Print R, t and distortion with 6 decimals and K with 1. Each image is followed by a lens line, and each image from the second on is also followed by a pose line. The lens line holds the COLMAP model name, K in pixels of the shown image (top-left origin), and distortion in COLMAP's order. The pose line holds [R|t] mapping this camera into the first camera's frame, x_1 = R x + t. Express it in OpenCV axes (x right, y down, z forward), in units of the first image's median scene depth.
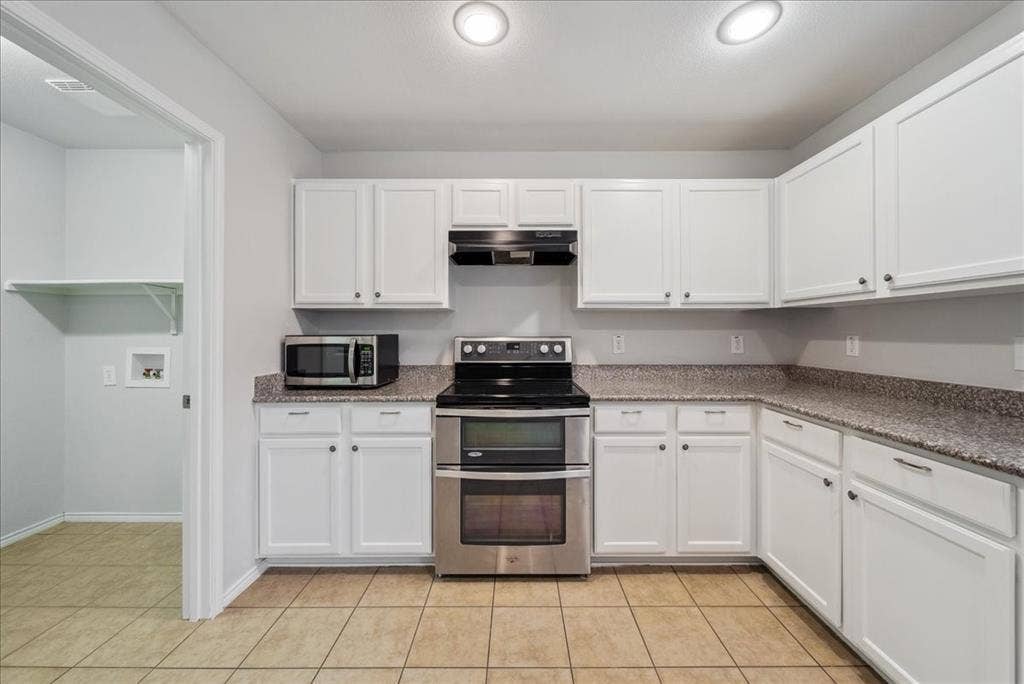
lens RADIAL K [[378.1, 0, 514.0], [0, 378.1, 328.9], [0, 0, 1]] dist [-0.001383, -0.000177]
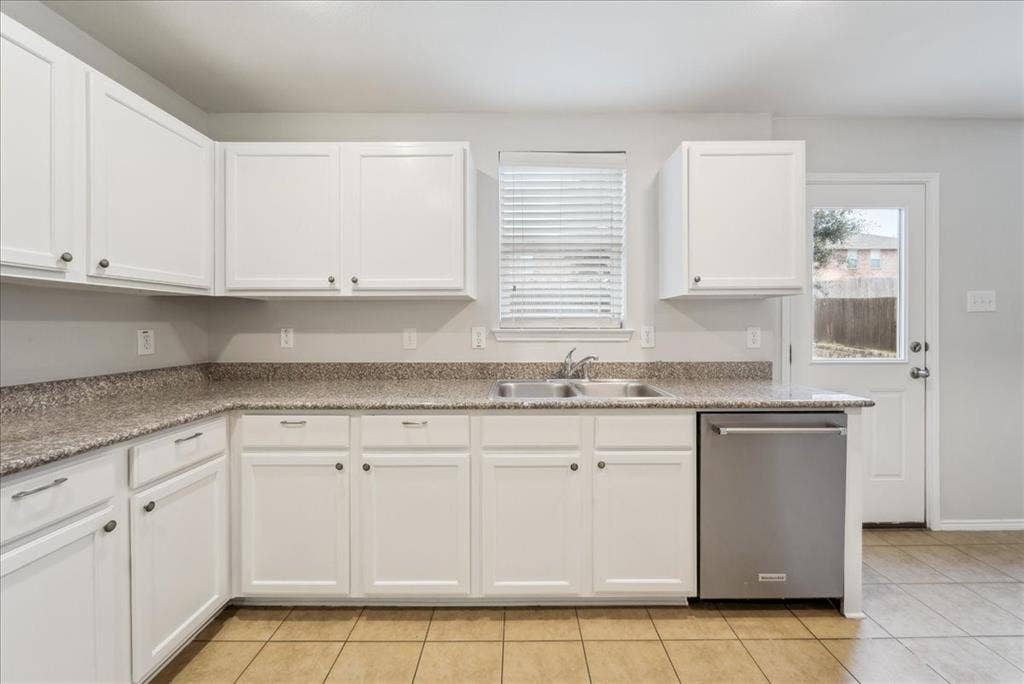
lens RADIAL K [[378.1, 0, 514.0], [0, 378.1, 328.9], [0, 0, 1]] dist [-0.001383, -0.000177]
pose [[-0.005430, -0.007325, 0.999958, -0.164583], [-0.007995, 0.999942, 0.007282, 0.006298], [-0.999953, -0.007955, -0.005488, 0.371157]]
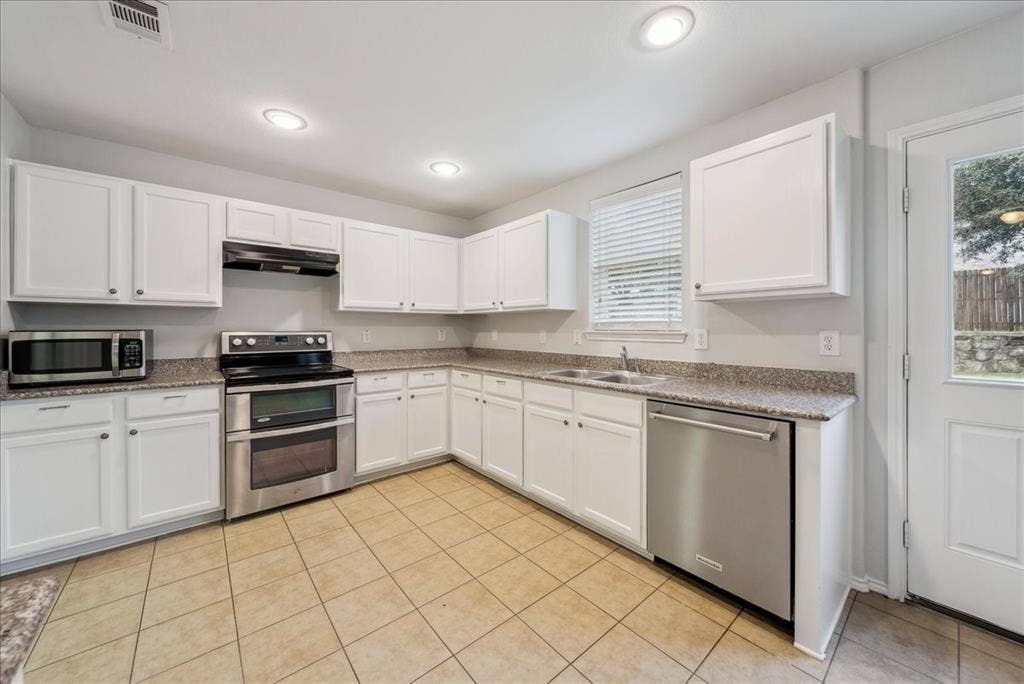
lens RADIAL K [[378.1, 0, 514.0], [0, 378.1, 328.9], [0, 0, 1]] dist [-0.001383, -0.000177]
pose [[0.762129, -0.000782, 0.647424, -0.266836], [-0.006676, 0.999937, 0.009066, -0.004279], [-0.647390, -0.011231, 0.762076, -0.523019]]
